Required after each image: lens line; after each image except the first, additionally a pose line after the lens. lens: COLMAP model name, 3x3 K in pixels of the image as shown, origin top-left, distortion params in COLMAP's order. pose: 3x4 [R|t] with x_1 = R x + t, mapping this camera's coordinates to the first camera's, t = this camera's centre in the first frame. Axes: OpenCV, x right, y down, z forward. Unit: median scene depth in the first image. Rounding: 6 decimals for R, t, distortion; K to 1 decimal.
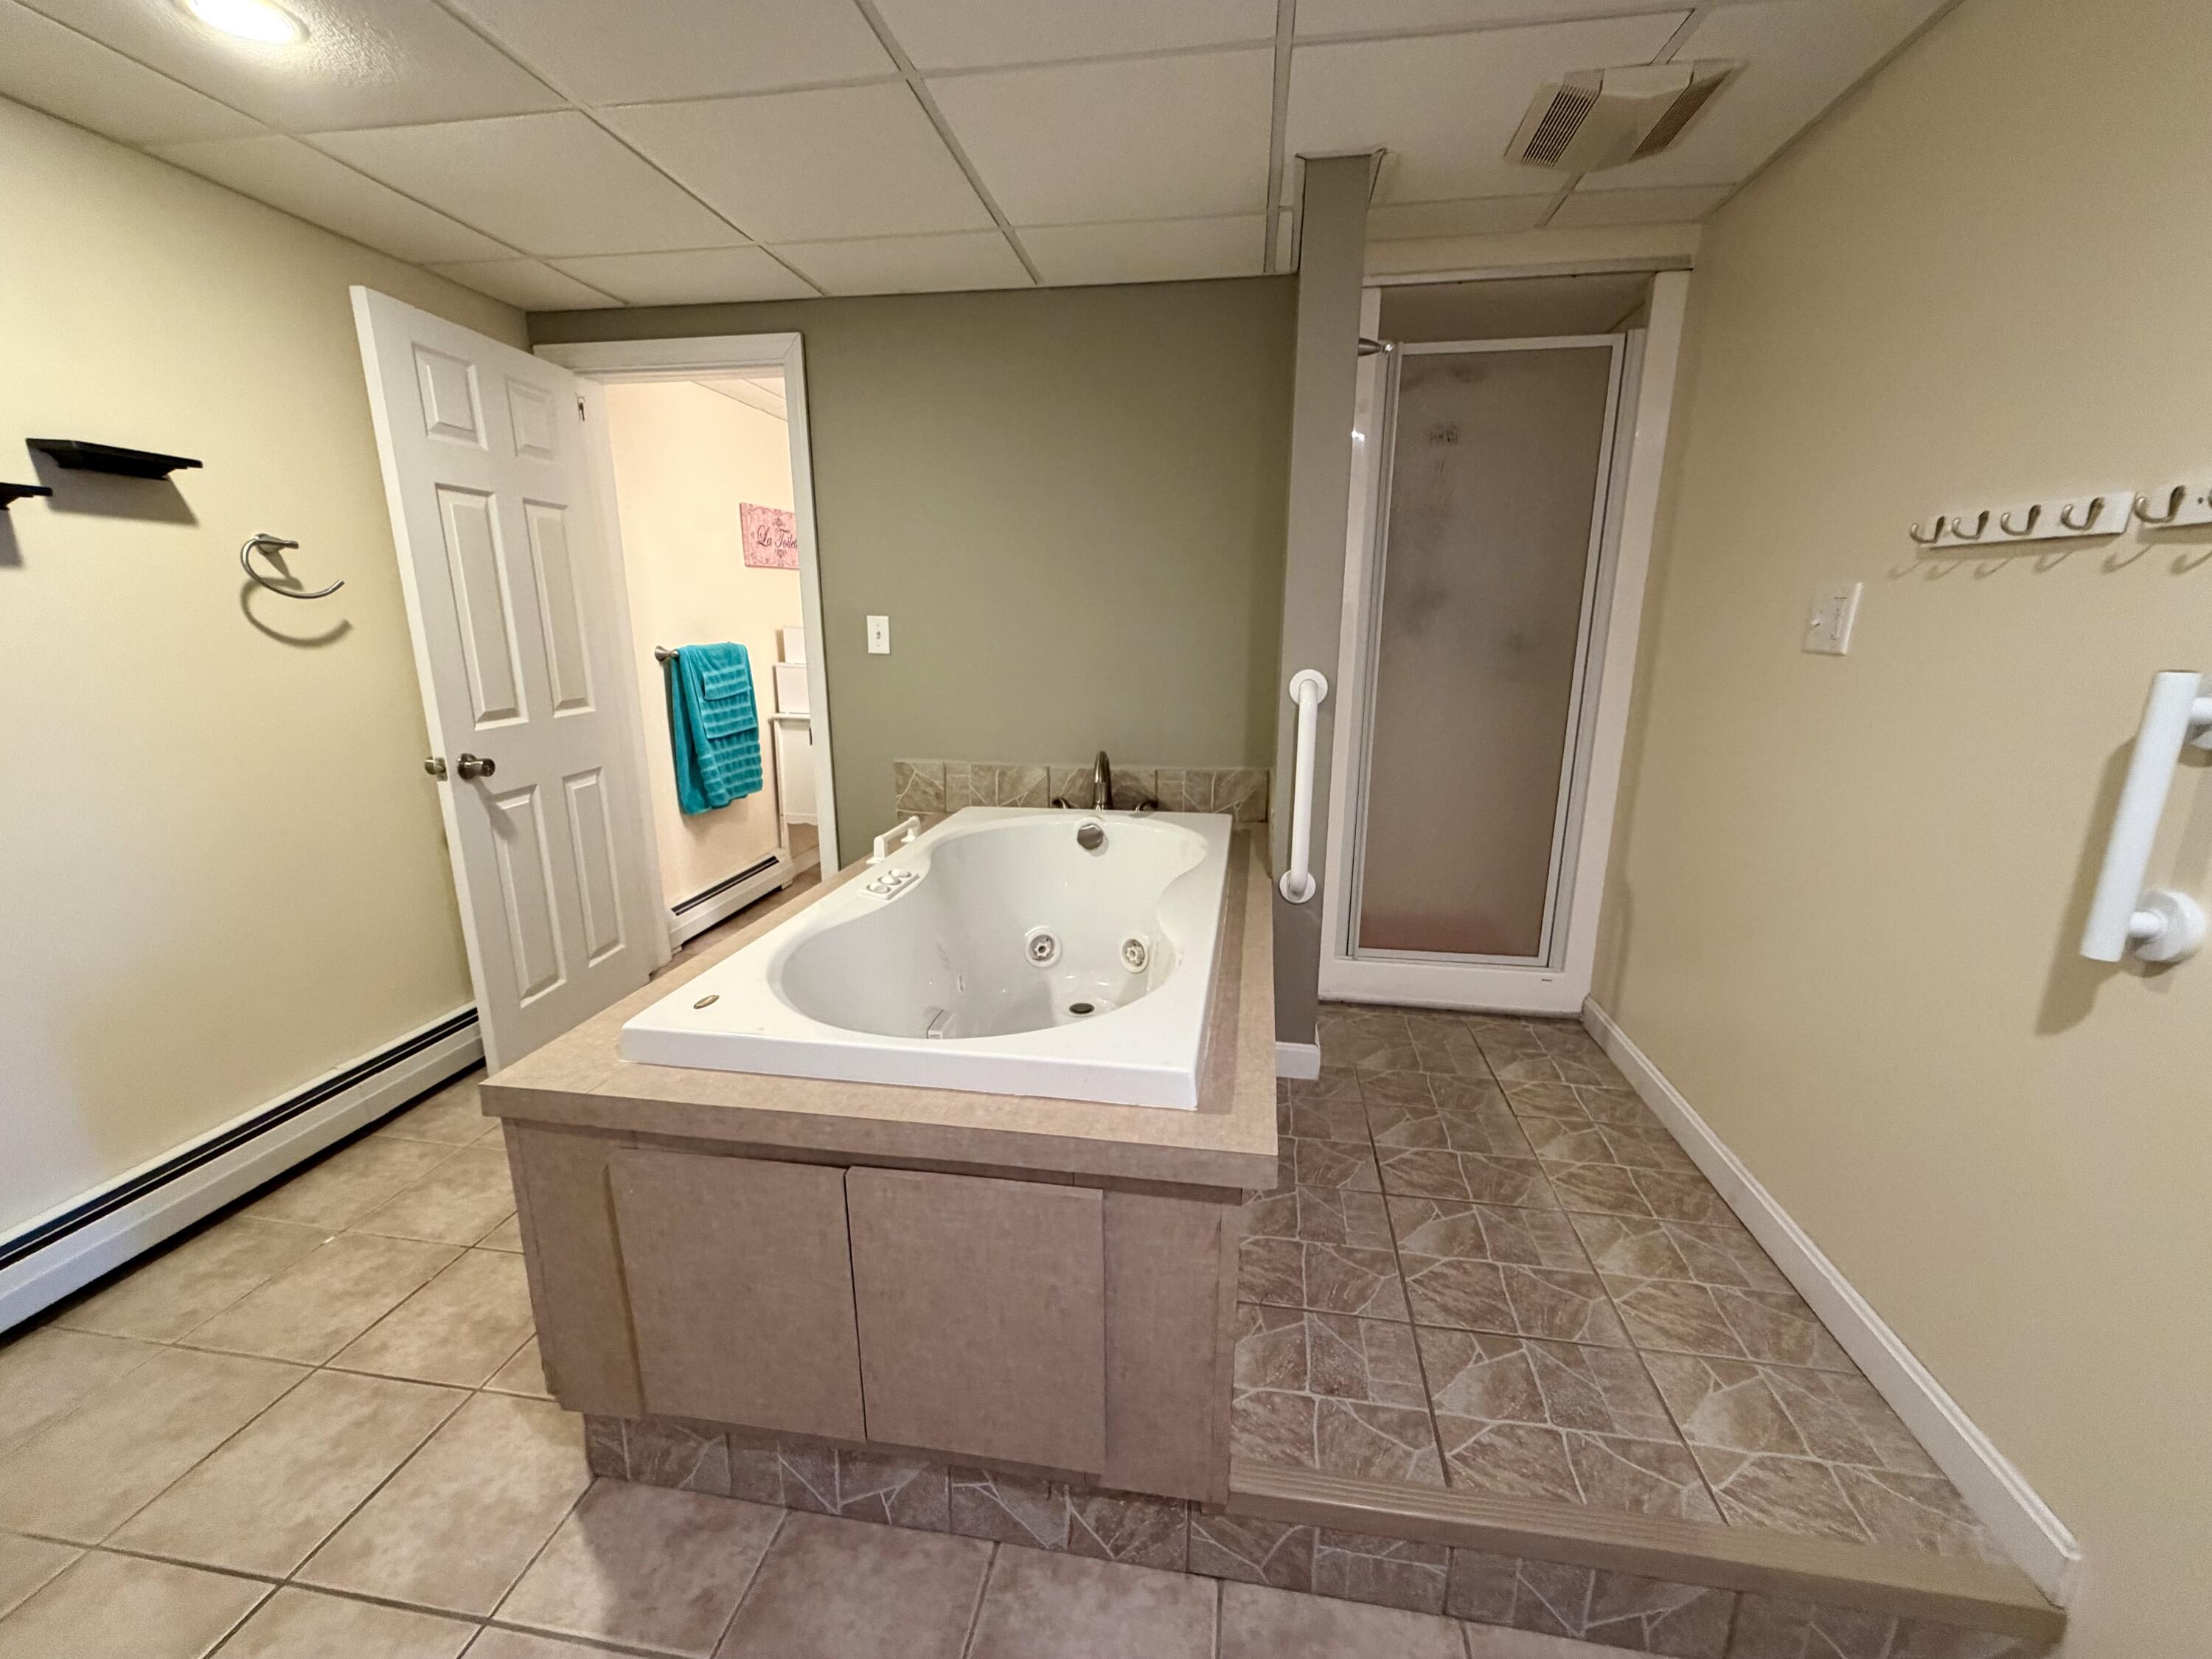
lens RADIAL K [[889.0, 0, 1106.8], [0, 889.0, 826.0], [0, 0, 1]] dist [-0.000135, 0.000220]
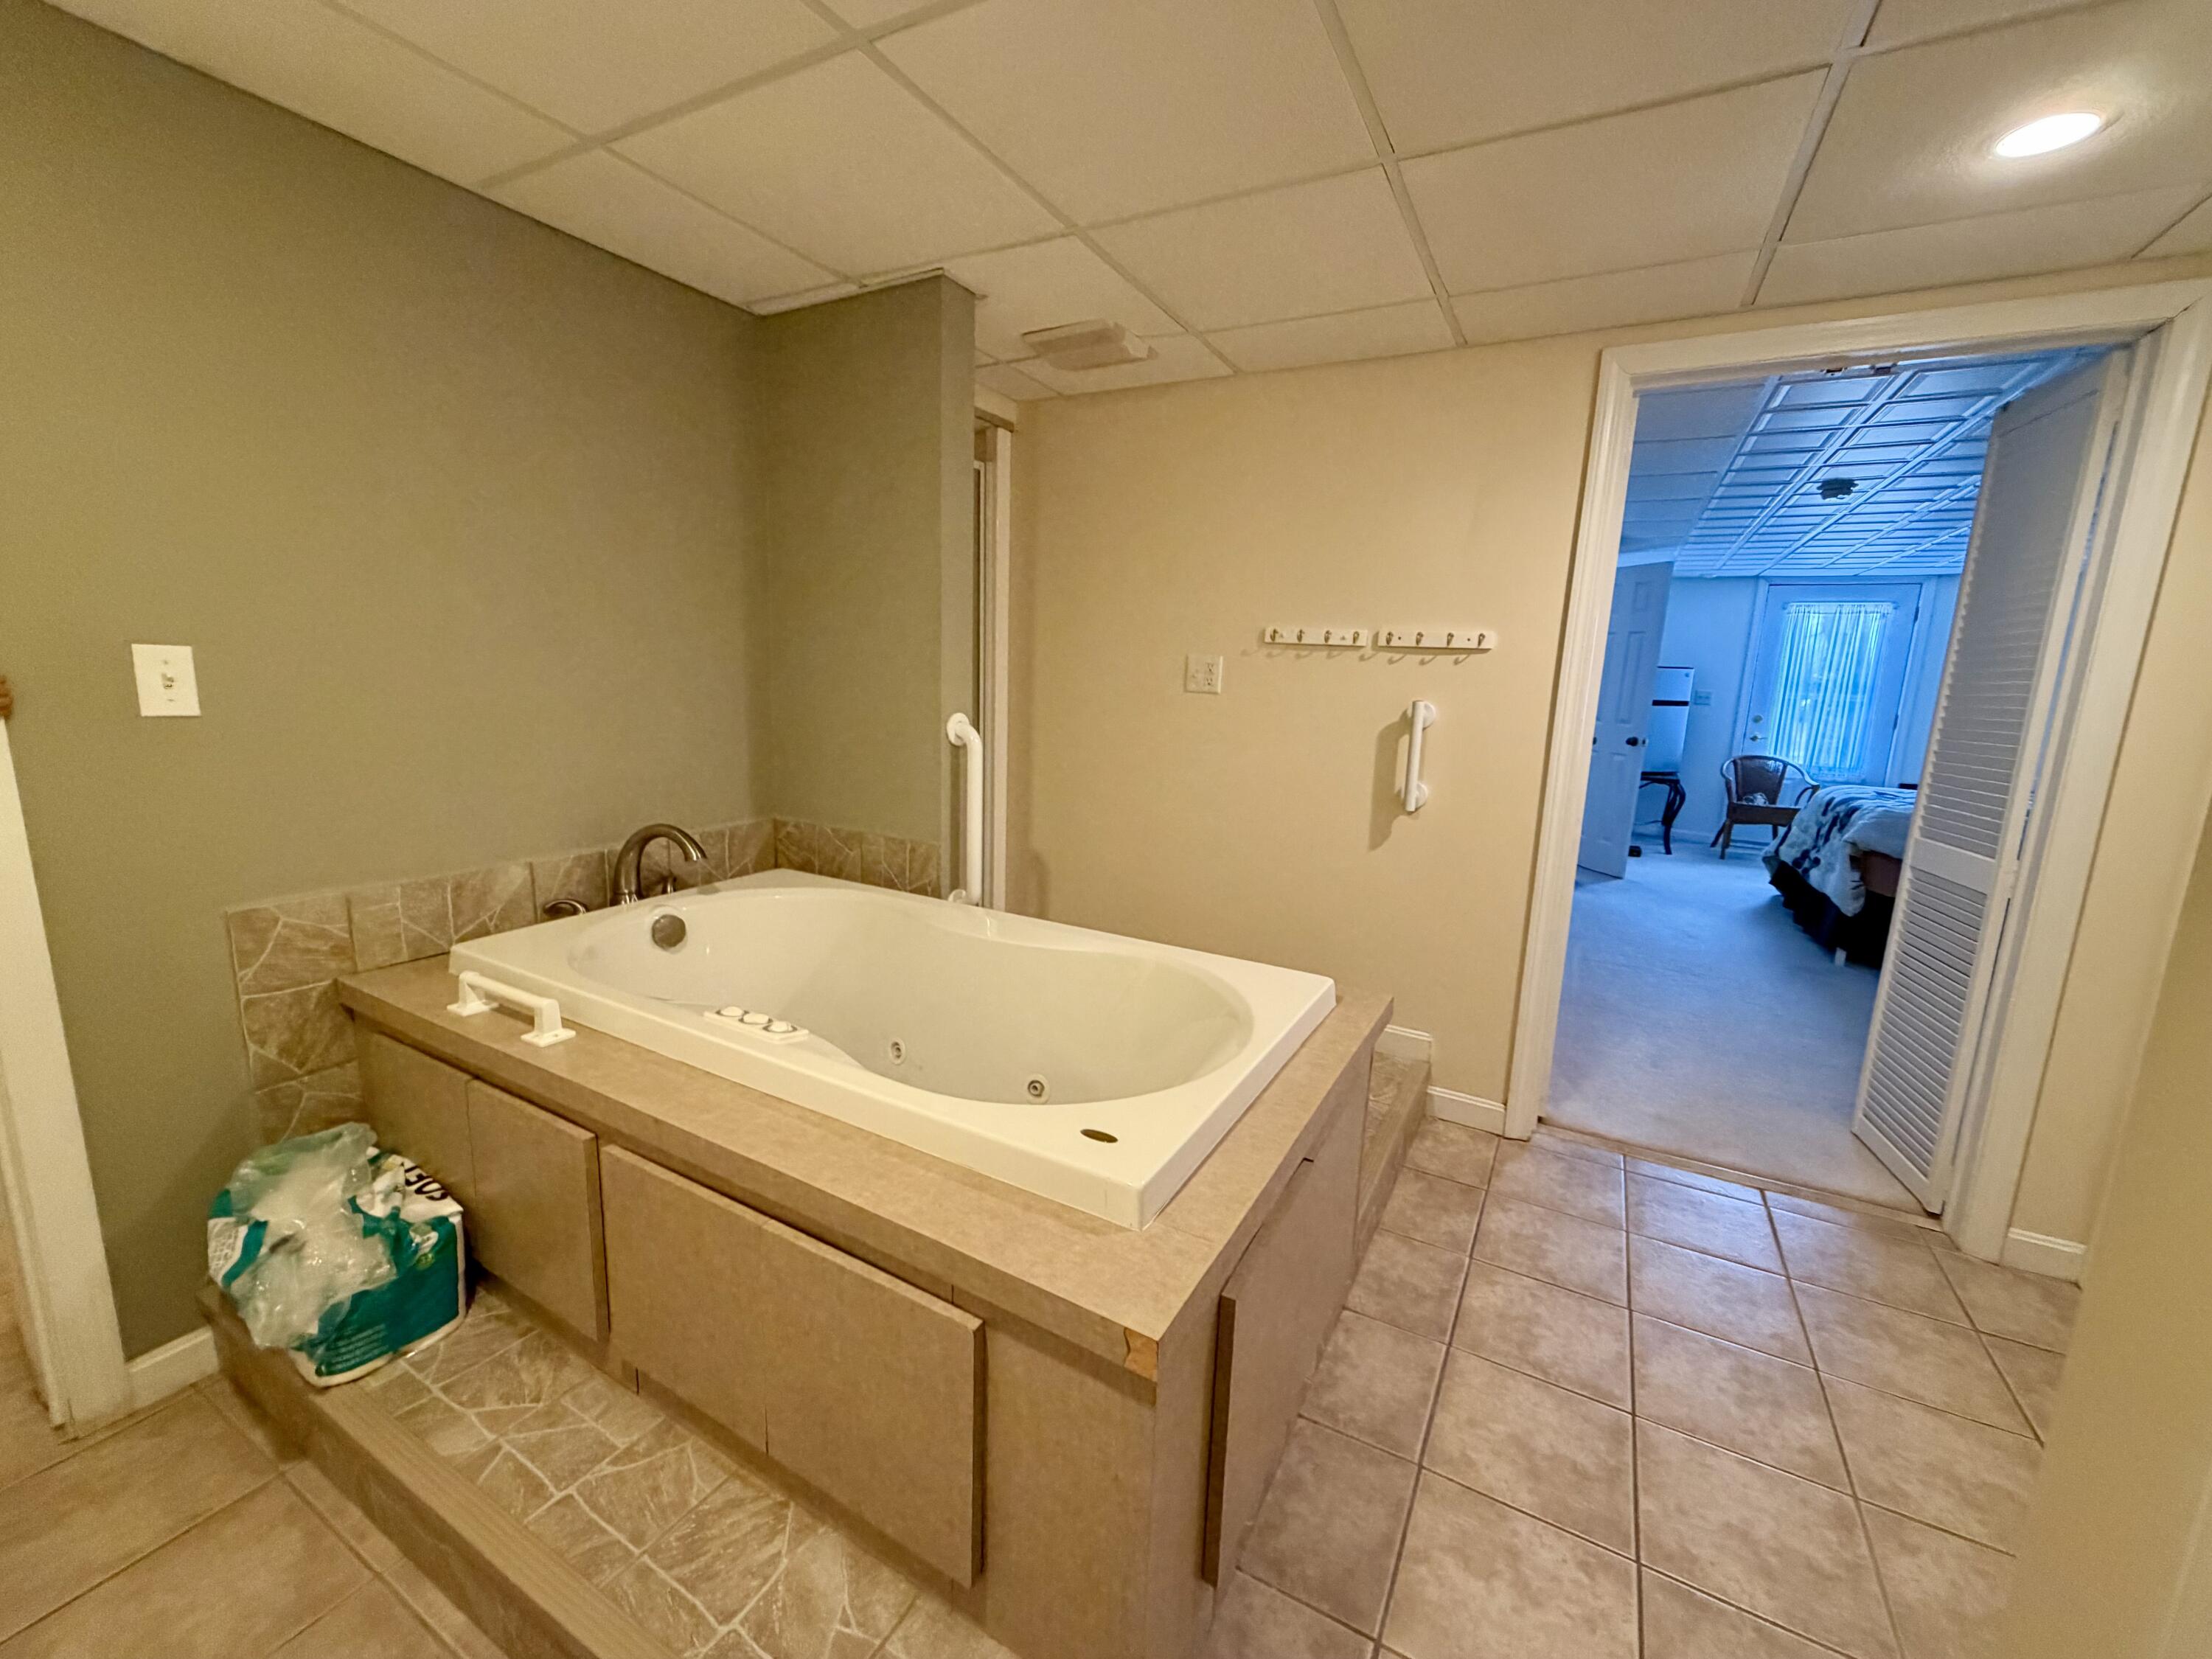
lens RADIAL K [[889.0, 0, 1100.8], [0, 889.0, 827.3], [0, 0, 1]] dist [-0.000135, 0.000220]
pose [[0.341155, -0.161880, 0.925964, -0.598546], [0.183471, 0.977582, 0.103307, -0.088725], [-0.921928, 0.134644, 0.363207, 0.331883]]
